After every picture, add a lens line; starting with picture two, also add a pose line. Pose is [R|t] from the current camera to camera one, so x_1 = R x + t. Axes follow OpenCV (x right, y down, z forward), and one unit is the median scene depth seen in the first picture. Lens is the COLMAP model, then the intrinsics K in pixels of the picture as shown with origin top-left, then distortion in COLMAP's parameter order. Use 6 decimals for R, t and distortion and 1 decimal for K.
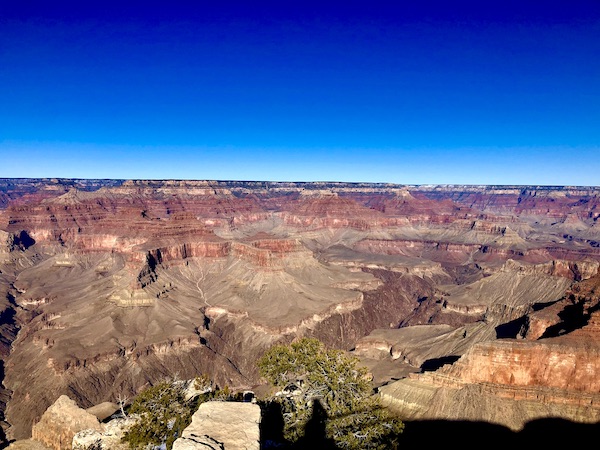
lens RADIAL K [[488.3, 0, 299.9], [0, 488.3, 225.0], [0, 0, 1]] dist [0.029395, -0.007336]
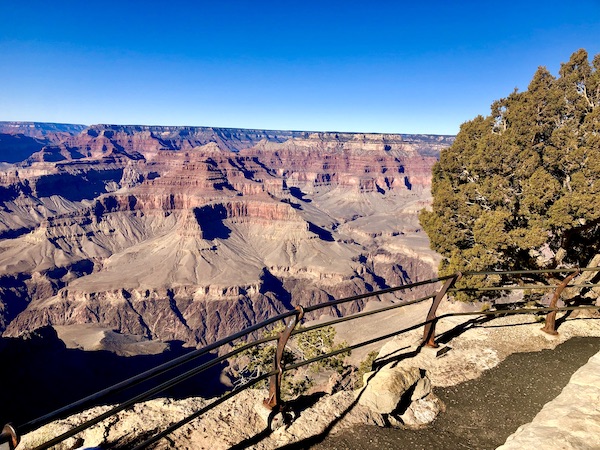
lens RADIAL K [[495.5, 0, 297.0], [0, 495.5, 228.9], [0, 0, 1]] dist [0.037308, -0.044746]
pose [[0.724629, 0.147992, -0.673061, 0.360136], [-0.088506, 0.988567, 0.122077, -0.020685], [0.683432, -0.028891, 0.729442, 0.274060]]
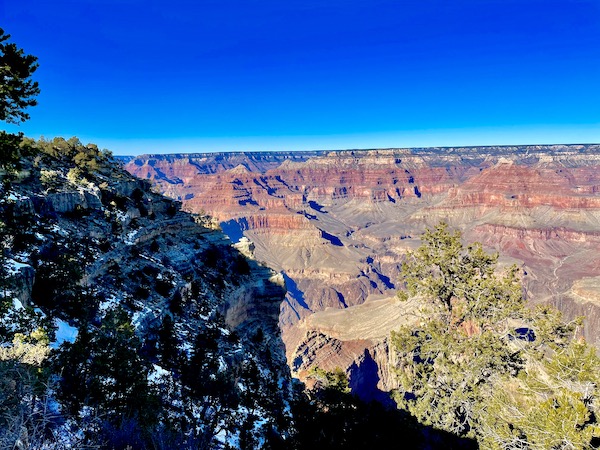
lens RADIAL K [[456.8, 0, 299.6], [0, 456.8, 230.7], [0, 0, 1]] dist [0.043628, -0.003591]
pose [[0.685759, 0.100517, -0.720854, 0.393541], [-0.037135, 0.993960, 0.103271, -0.019736], [0.726880, -0.044050, 0.685350, 0.269692]]
